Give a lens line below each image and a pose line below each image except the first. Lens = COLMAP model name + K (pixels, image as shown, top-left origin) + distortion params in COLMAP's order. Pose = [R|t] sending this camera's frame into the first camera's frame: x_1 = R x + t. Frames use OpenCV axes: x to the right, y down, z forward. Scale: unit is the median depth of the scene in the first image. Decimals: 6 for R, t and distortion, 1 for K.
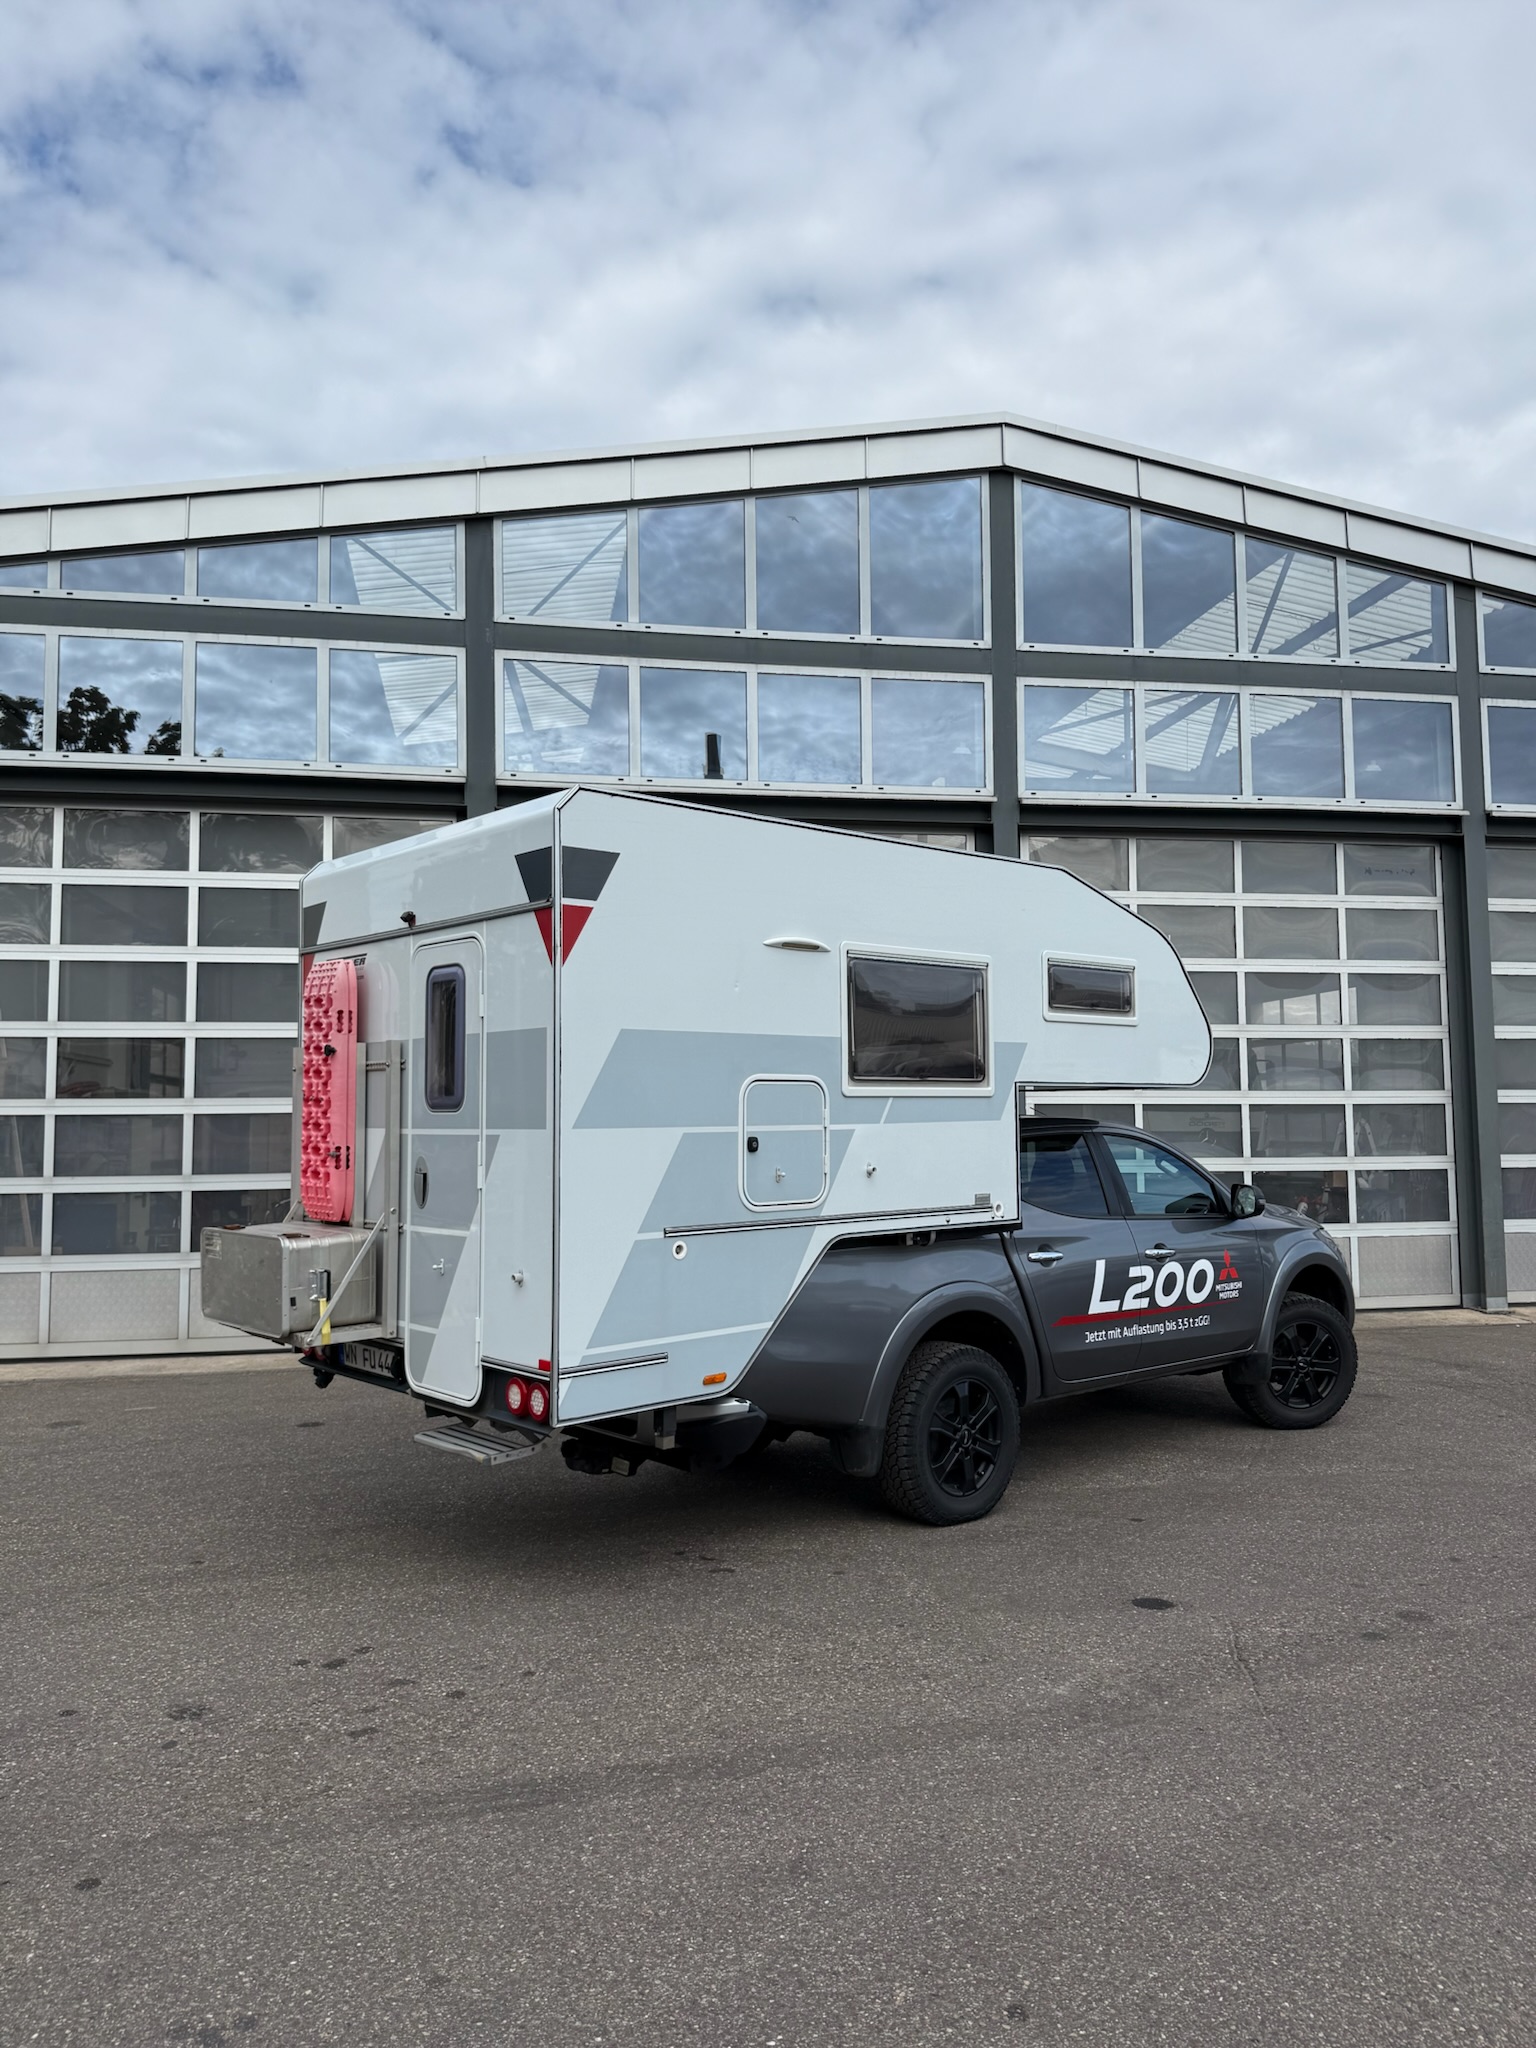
lens RADIAL K [[1420.5, 0, 759.1], [0, 1420.5, 1033.8], [0, 0, 1]] dist [0.020549, -0.026205]
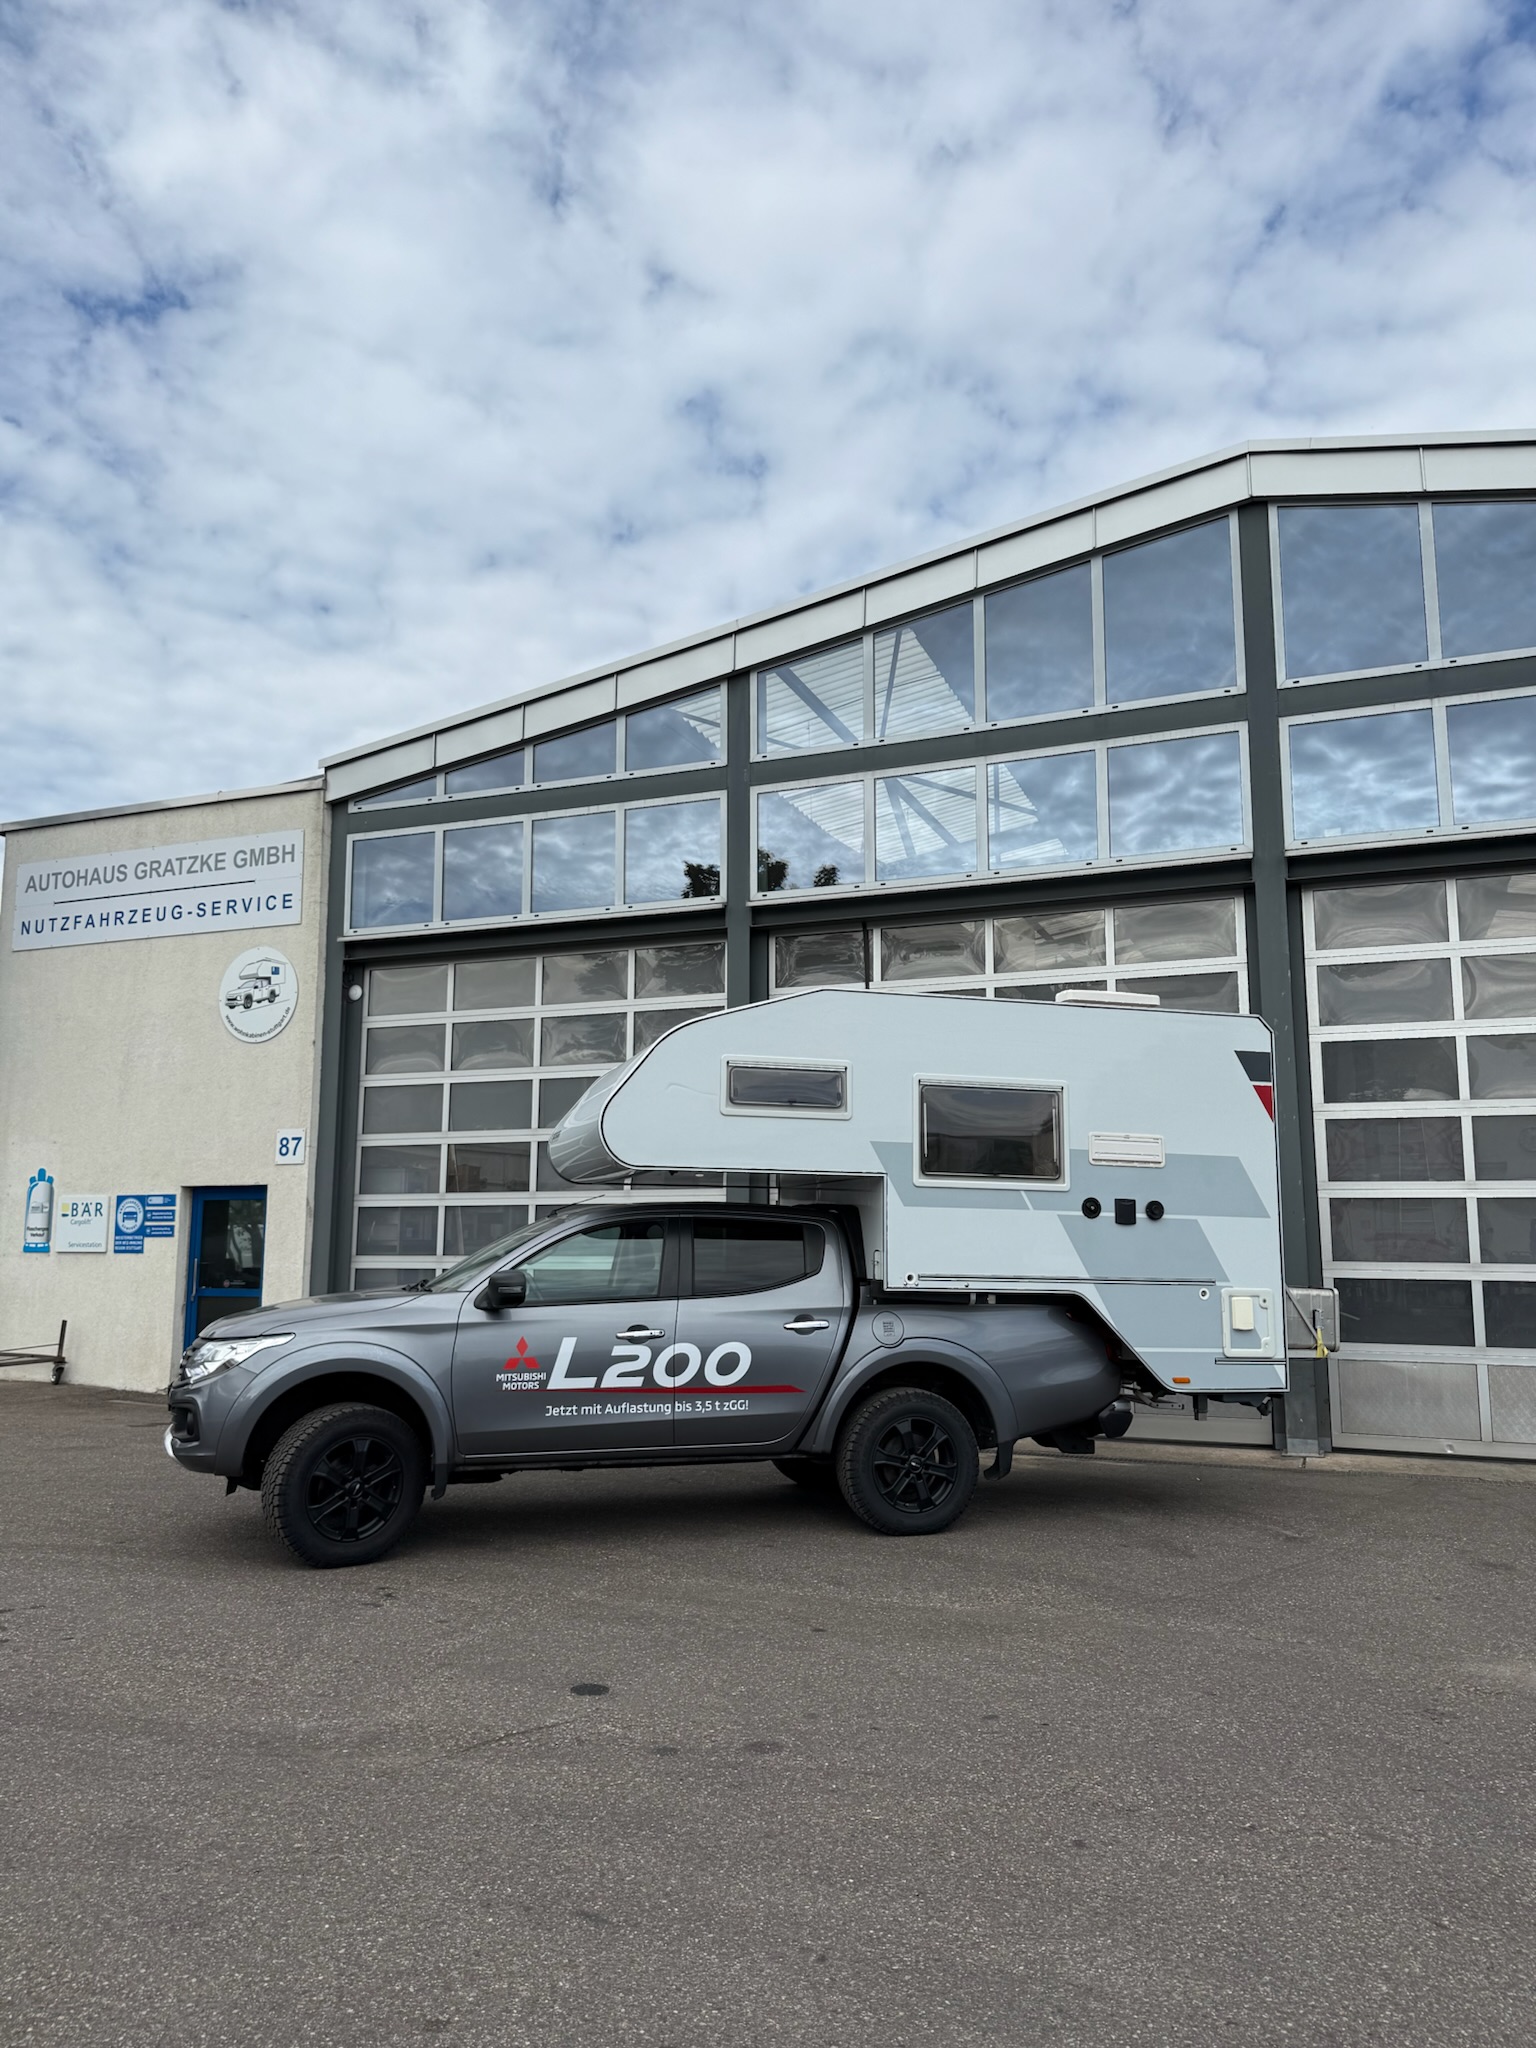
lens RADIAL K [[1420.5, 0, 771.0], [0, 1420.5, 1020.0], [0, 0, 1]] dist [0.020549, -0.026205]
pose [[0.845336, -0.072159, -0.529339, 0.420841], [0.028768, 0.995547, -0.089771, 0.012111], [0.533459, 0.060659, 0.843648, 0.088835]]
